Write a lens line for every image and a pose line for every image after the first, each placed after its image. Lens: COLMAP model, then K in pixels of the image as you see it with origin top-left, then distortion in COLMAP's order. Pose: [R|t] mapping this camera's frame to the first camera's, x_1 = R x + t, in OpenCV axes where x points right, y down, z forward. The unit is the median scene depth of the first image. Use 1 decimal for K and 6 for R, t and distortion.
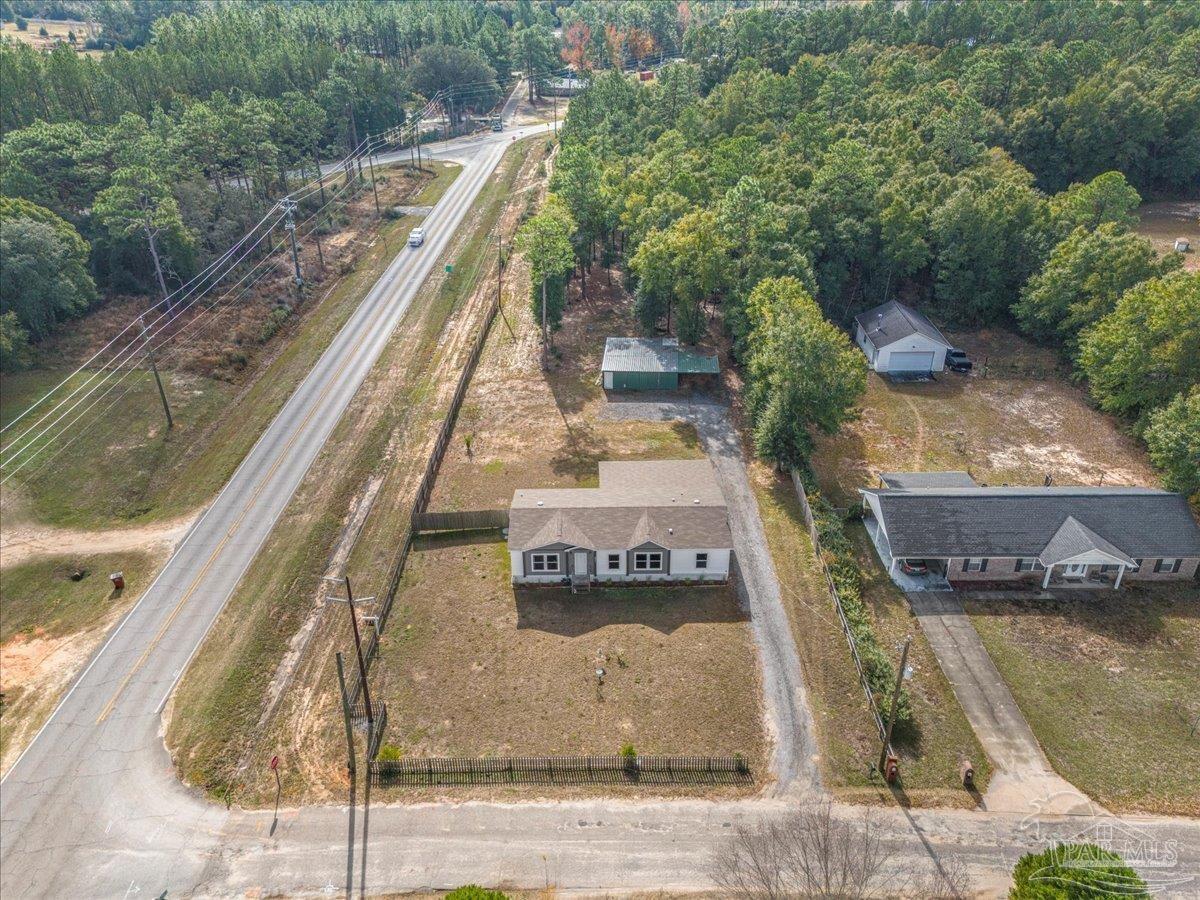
lens RADIAL K [[925.3, 0, 600.0], [0, 925.3, 450.0], [0, 0, 1]] dist [0.108976, 0.001228]
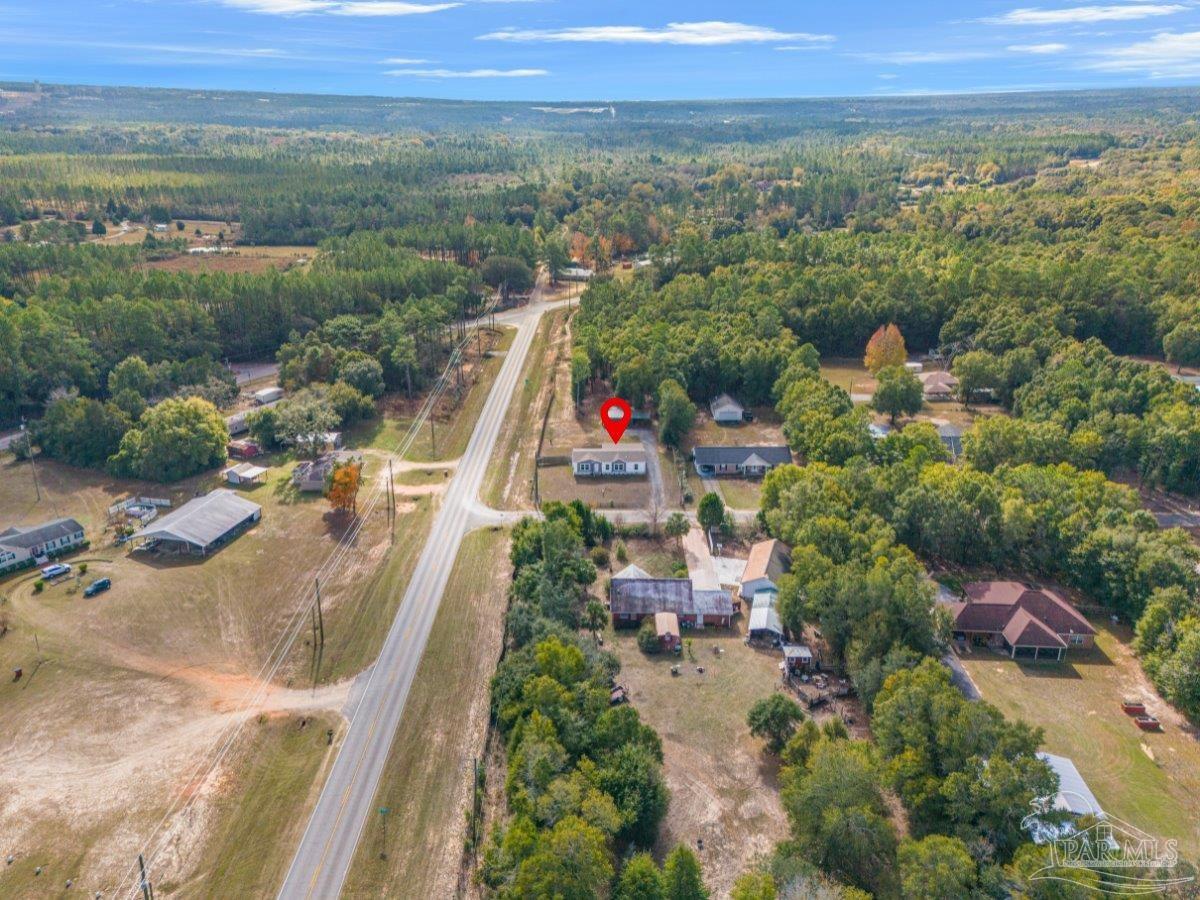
lens RADIAL K [[925.3, 0, 600.0], [0, 925.3, 450.0], [0, 0, 1]] dist [0.108976, 0.001228]
pose [[0.999899, 0.005627, 0.013019, -0.031666], [-0.003678, 0.989399, -0.145178, 0.325350], [-0.013698, 0.145115, 0.989320, -1.294480]]
